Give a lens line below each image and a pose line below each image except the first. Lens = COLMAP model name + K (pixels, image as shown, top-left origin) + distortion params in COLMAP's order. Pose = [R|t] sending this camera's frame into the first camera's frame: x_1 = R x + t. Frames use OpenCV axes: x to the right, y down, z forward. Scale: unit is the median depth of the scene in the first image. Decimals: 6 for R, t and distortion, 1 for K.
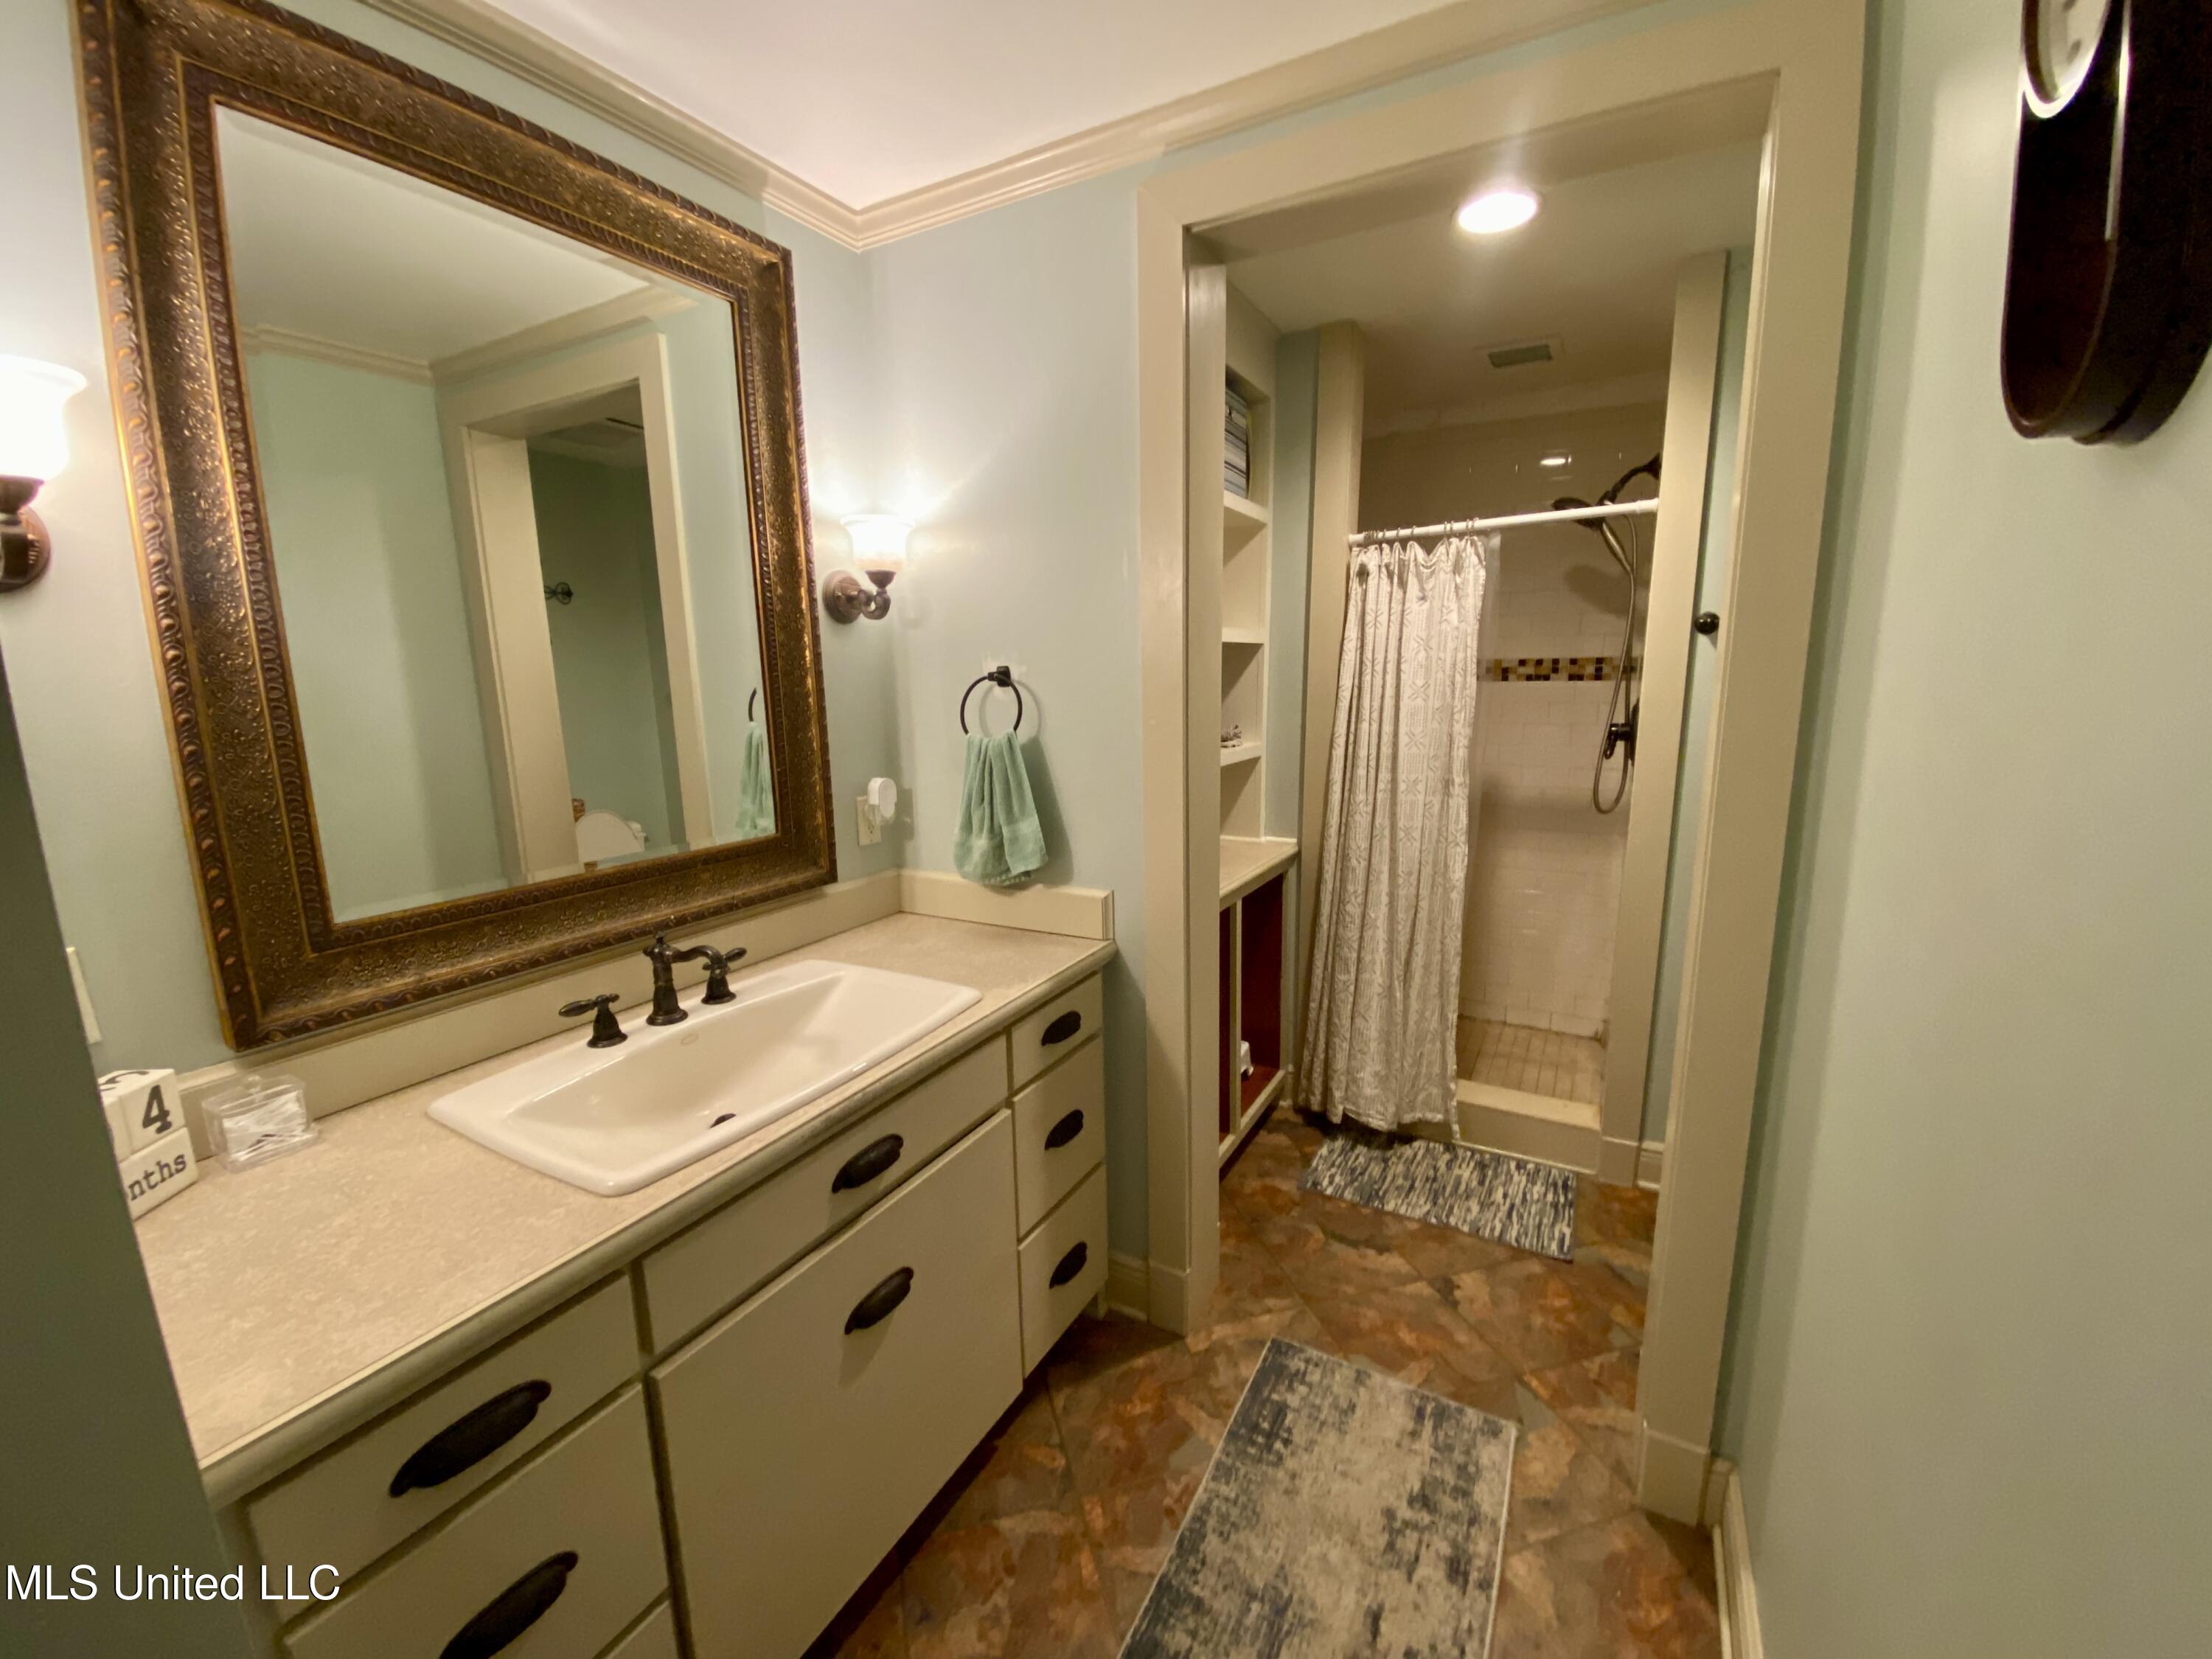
lens RADIAL K [[895.0, 0, 1105.3], [0, 895.0, 824.8], [0, 0, 1]] dist [0.086020, -0.036452]
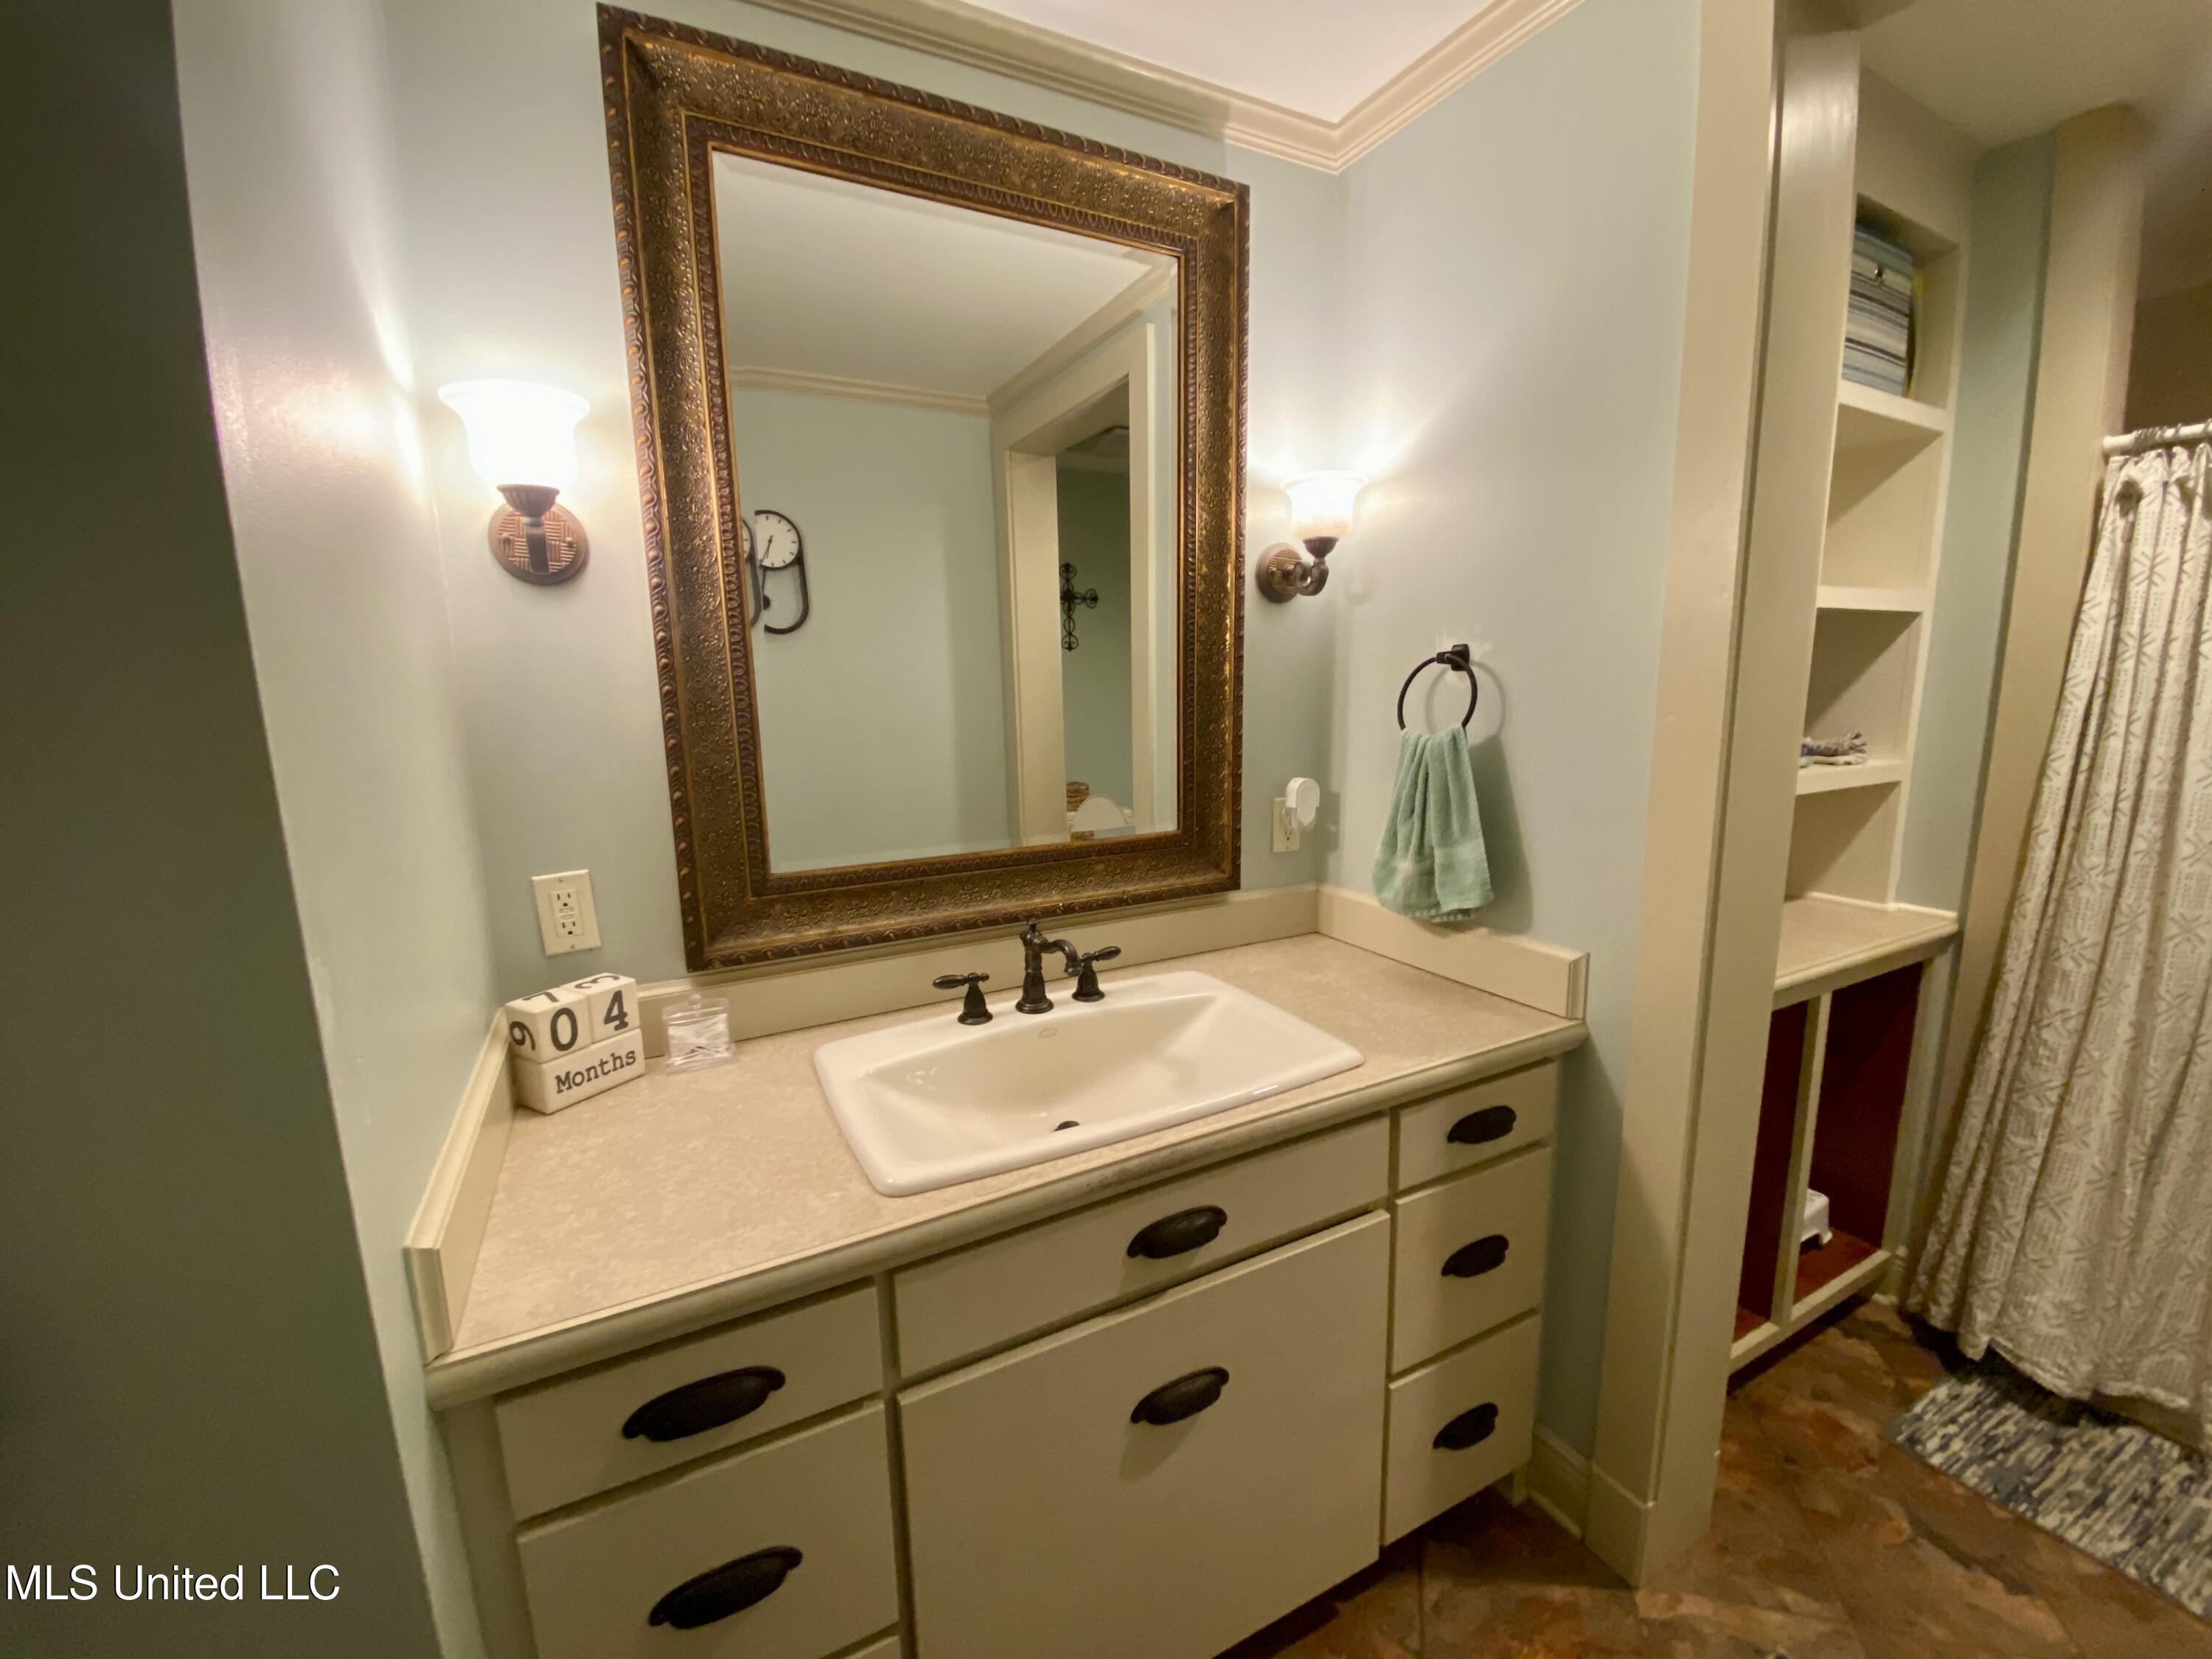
lens RADIAL K [[897.3, 0, 1106.0], [0, 897.3, 829.5], [0, 0, 1]] dist [0.054059, -0.036140]
pose [[0.841432, 0.093220, -0.532261, 0.066976], [-0.091650, 0.995356, 0.029440, -0.011720], [0.532534, 0.024010, 0.846068, 0.176658]]
